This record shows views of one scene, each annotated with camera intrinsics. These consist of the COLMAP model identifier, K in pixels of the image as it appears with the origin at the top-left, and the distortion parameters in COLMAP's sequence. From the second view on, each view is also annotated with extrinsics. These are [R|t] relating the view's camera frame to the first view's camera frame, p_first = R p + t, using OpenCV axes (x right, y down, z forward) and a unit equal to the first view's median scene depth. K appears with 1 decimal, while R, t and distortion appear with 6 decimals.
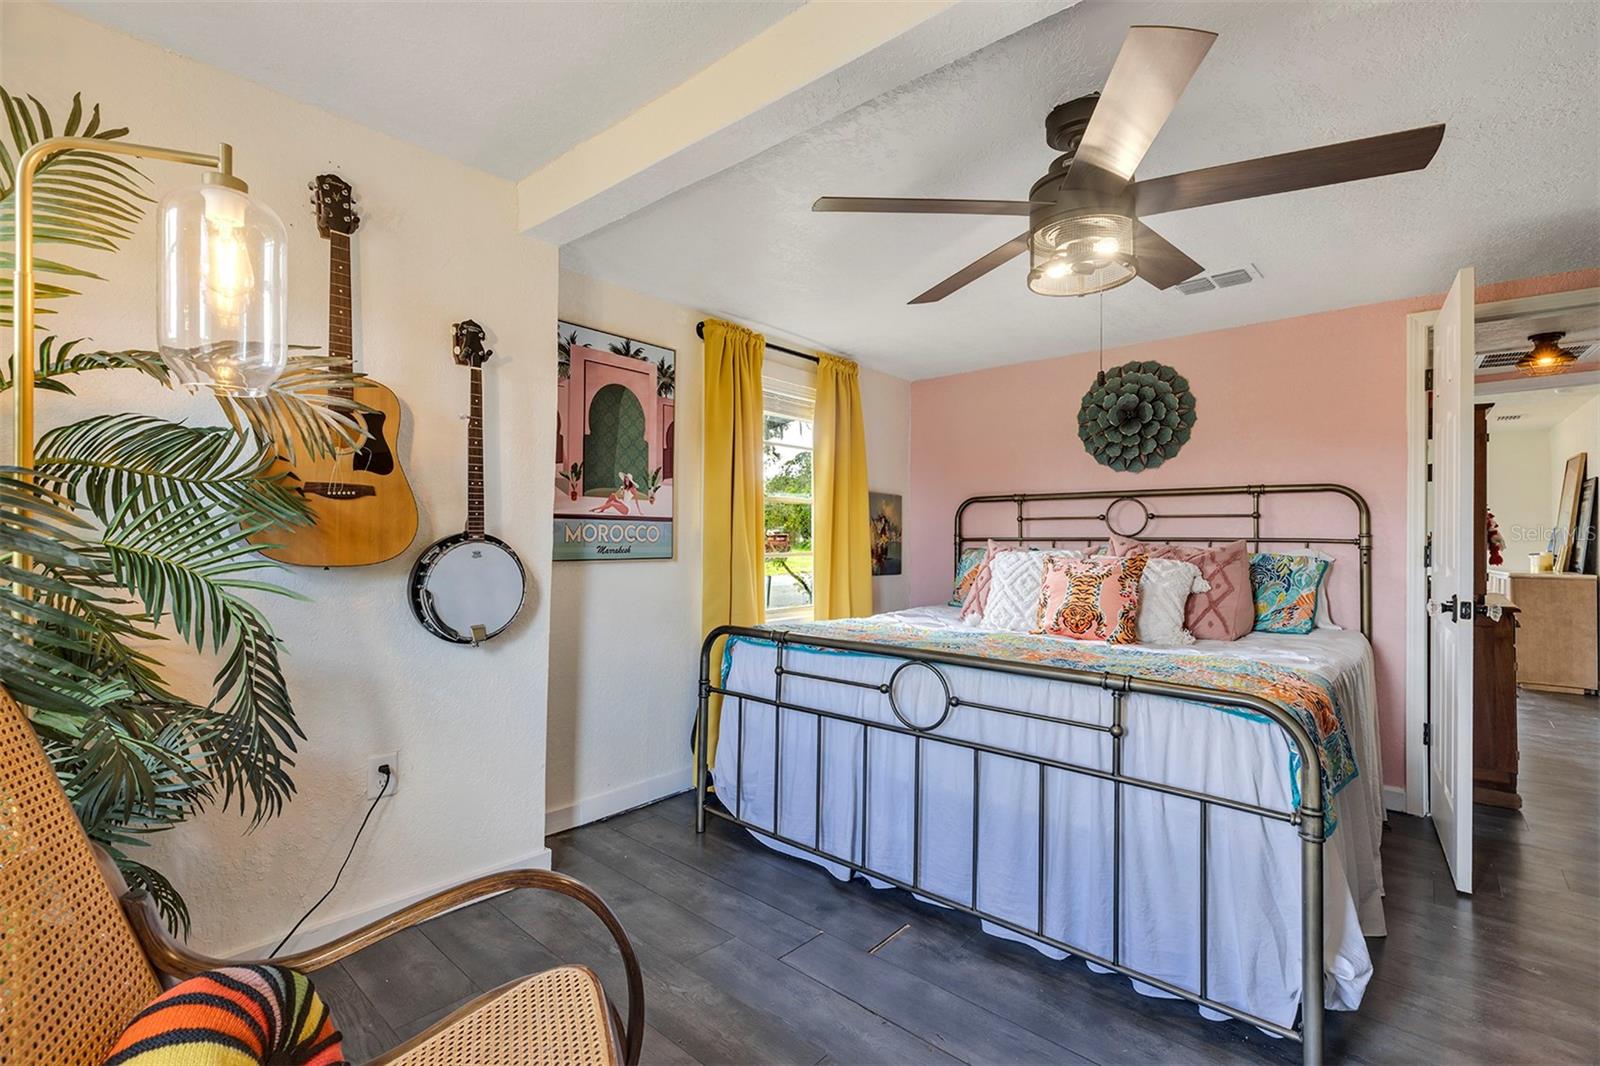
lens RADIAL K [[715.8, 0, 786.7], [0, 715.8, 529.5], [0, 0, 1]] dist [0.008866, 0.000309]
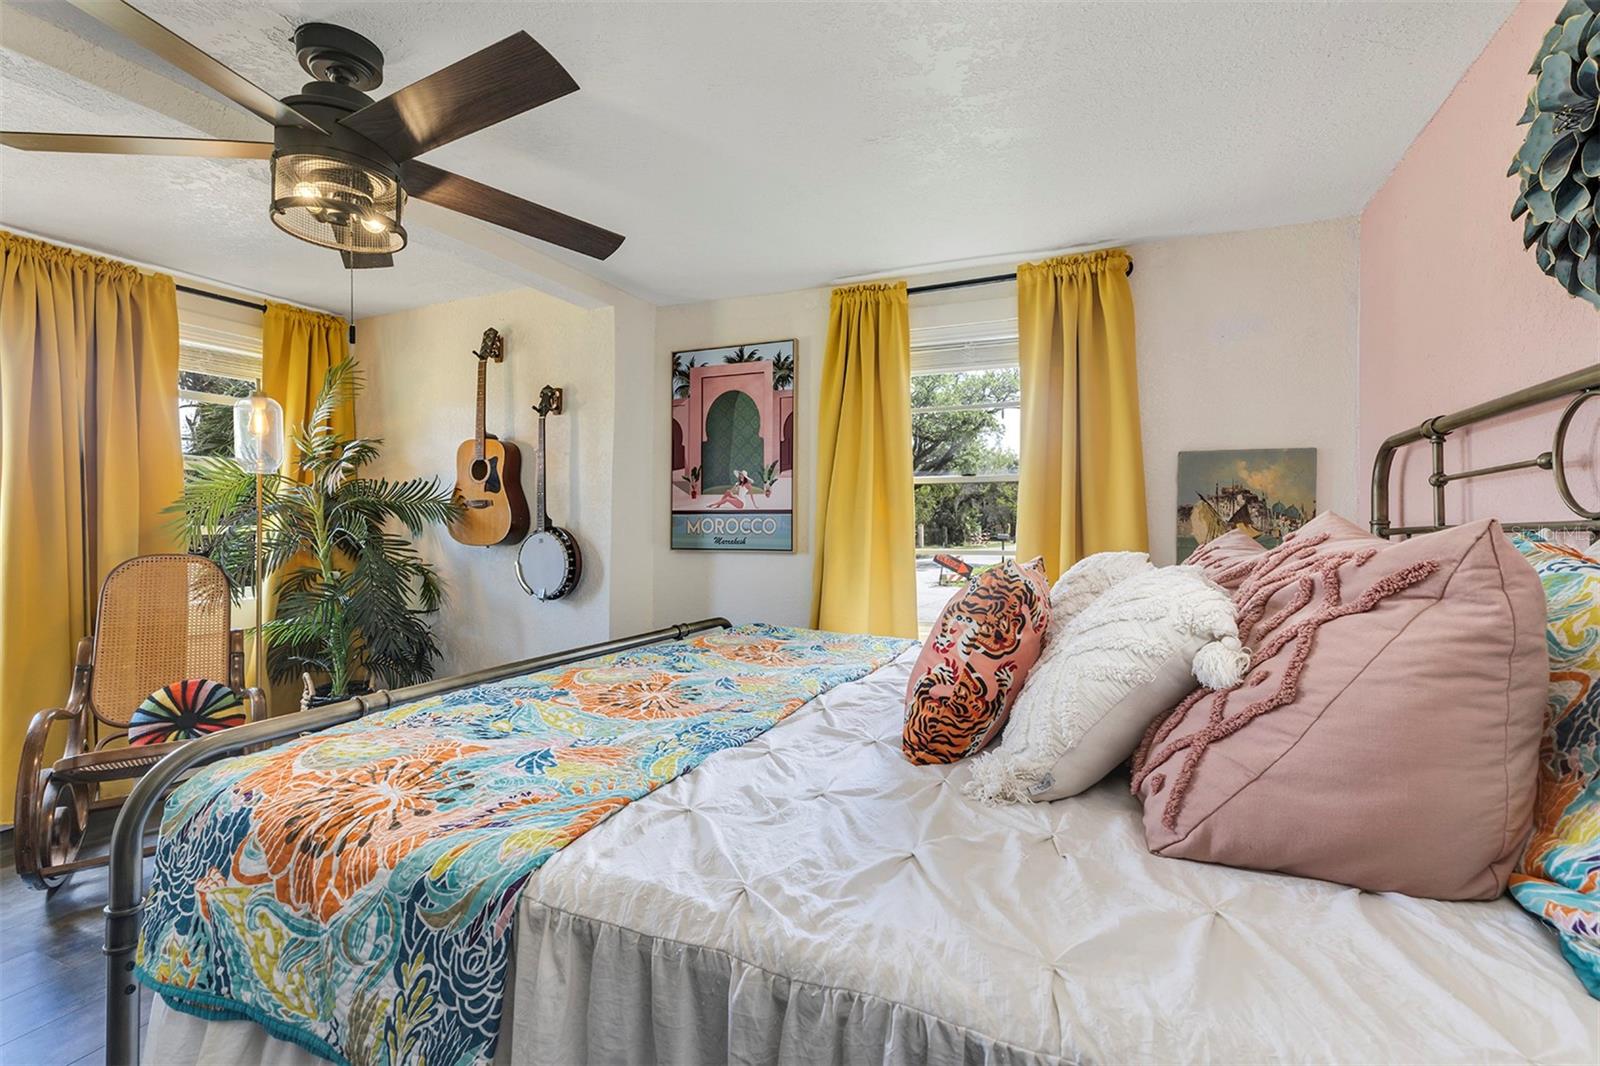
lens RADIAL K [[724.8, 0, 798.9], [0, 724.8, 530.6], [0, 0, 1]] dist [0.000117, 0.001650]
pose [[0.307417, -0.004126, -0.951566, 0.825984], [0.010132, 0.999948, -0.001063, 0.014278], [0.951521, -0.009314, 0.307443, 0.727685]]
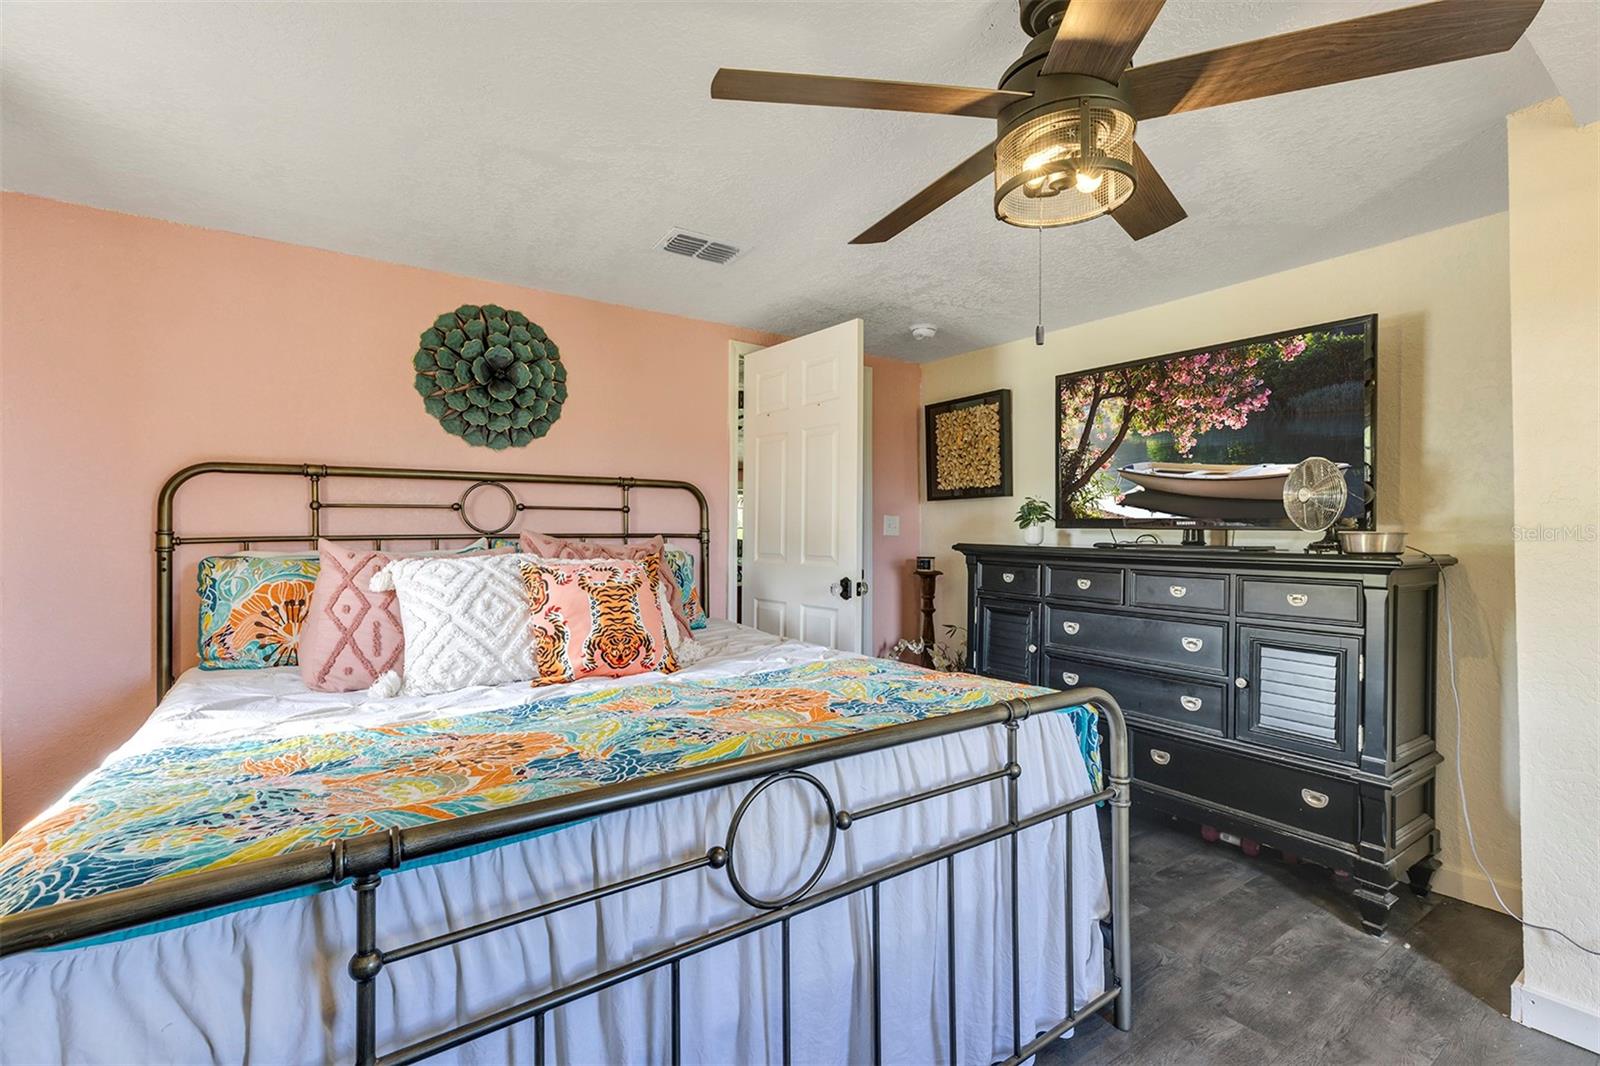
lens RADIAL K [[715.8, 0, 793.6], [0, 715.8, 526.4], [0, 0, 1]] dist [0.008866, 0.000309]
pose [[0.233891, 0.001930, 0.972261, -0.232379], [-0.003258, 0.999994, -0.001202, 0.003554], [-0.972257, -0.002886, 0.233896, 0.627029]]
